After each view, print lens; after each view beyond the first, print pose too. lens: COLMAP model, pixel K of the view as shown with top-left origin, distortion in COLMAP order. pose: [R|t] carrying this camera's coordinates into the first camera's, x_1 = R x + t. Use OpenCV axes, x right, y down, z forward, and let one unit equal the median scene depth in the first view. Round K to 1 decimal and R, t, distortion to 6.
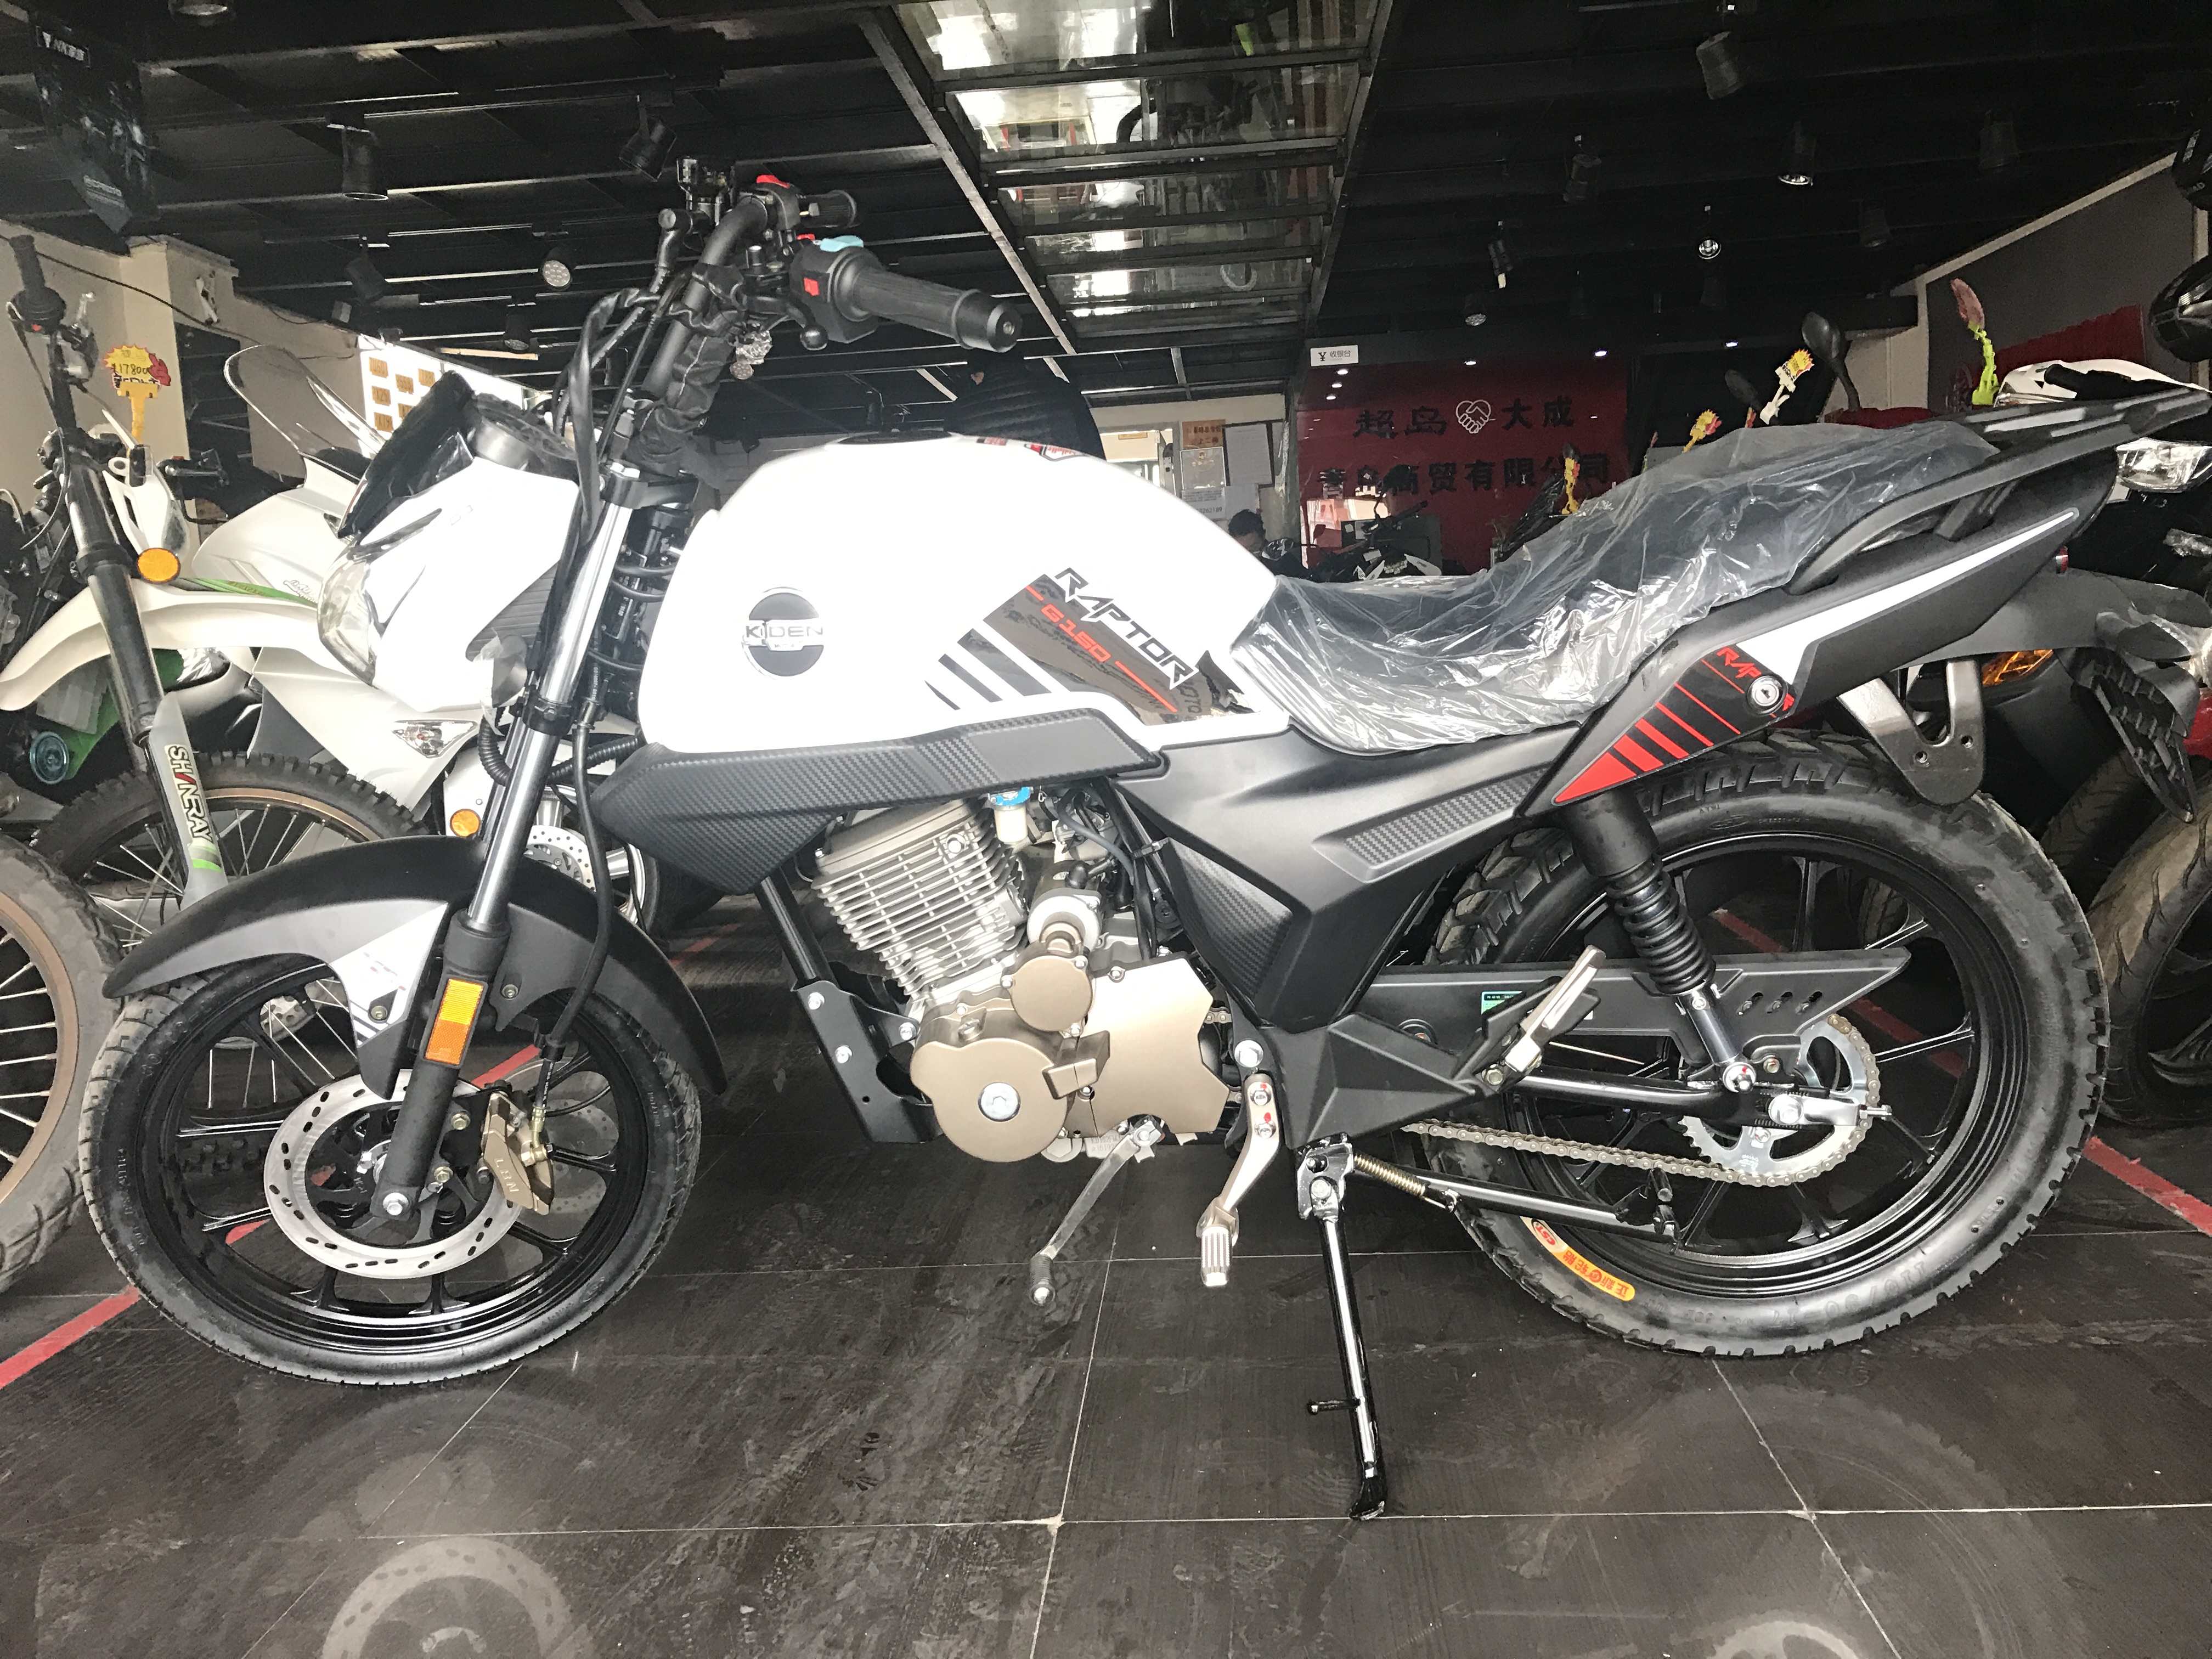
lens RADIAL K [[1823.0, 0, 1105.9], [0, 1823.0, 822.0], [0, 0, 1]] dist [-0.001799, 0.052678]
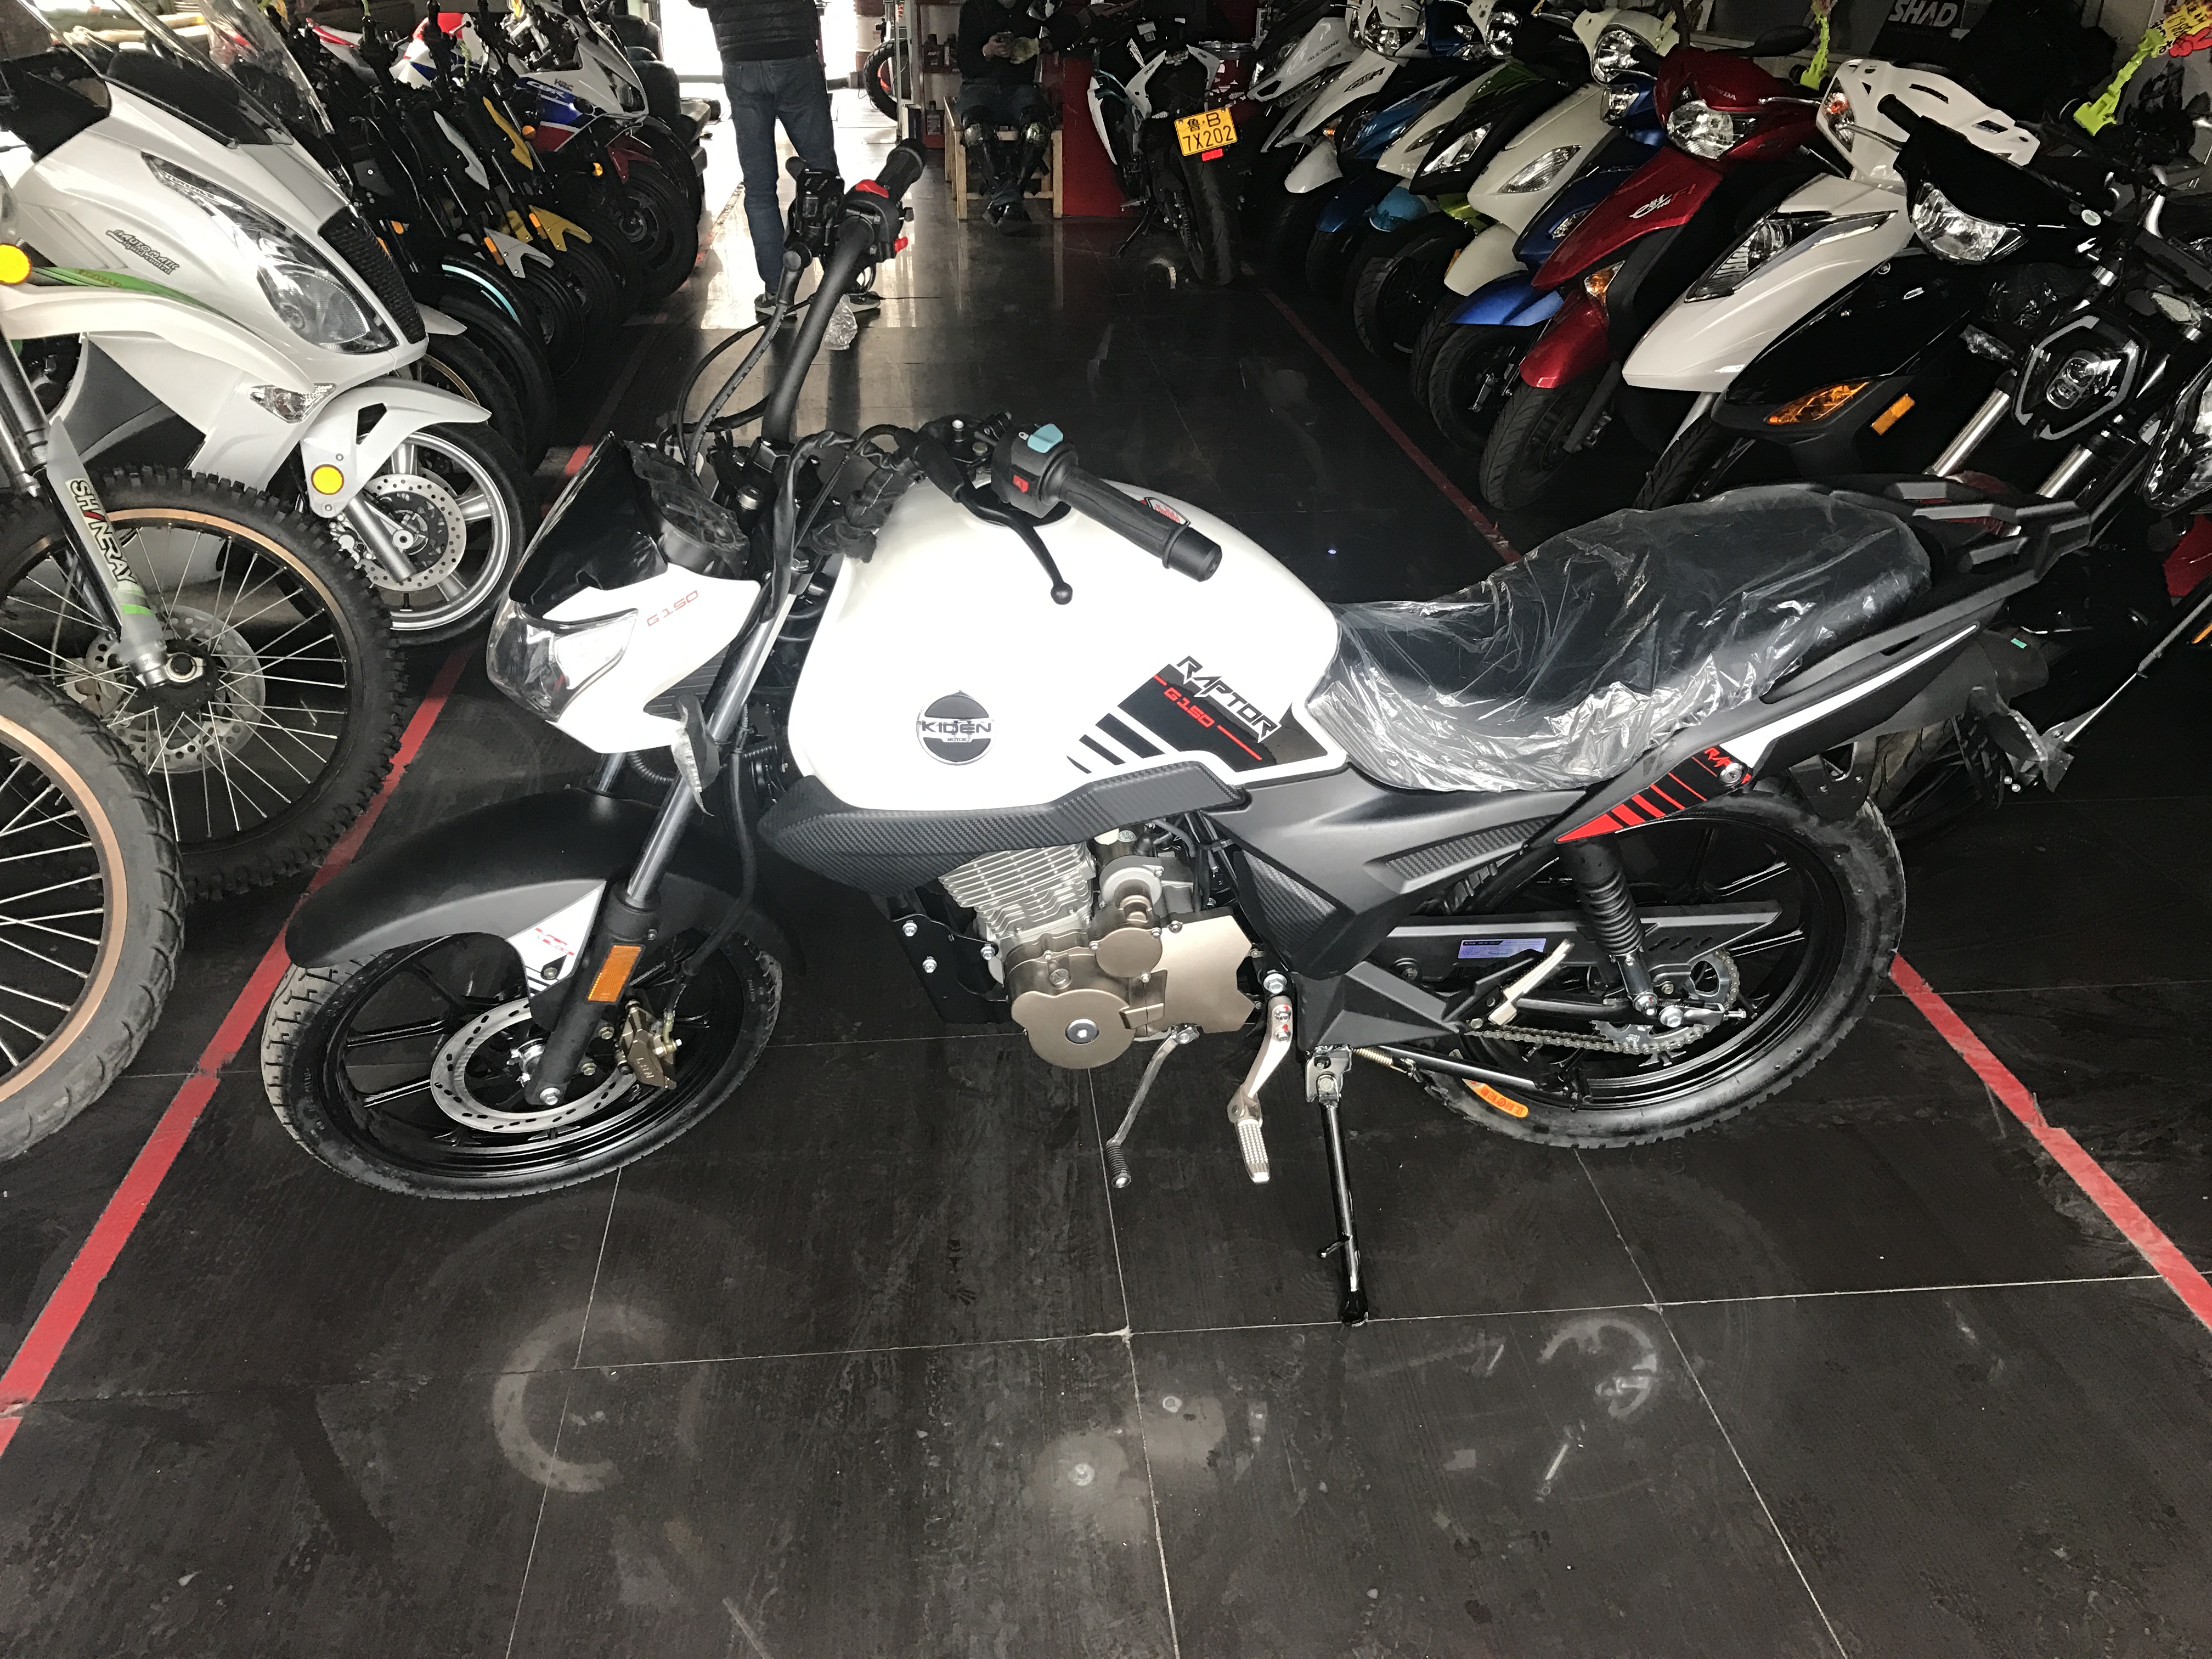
lens RADIAL K [[1807.1, 0, 1102.0], [0, 1807.1, 827.5], [0, 0, 1]] dist [0.027776, -0.009082]
pose [[0.983930, -0.017090, 0.177733, -0.257469], [-0.046006, 0.937535, 0.344836, -0.395013], [-0.172524, -0.347471, 0.921683, -0.086630]]
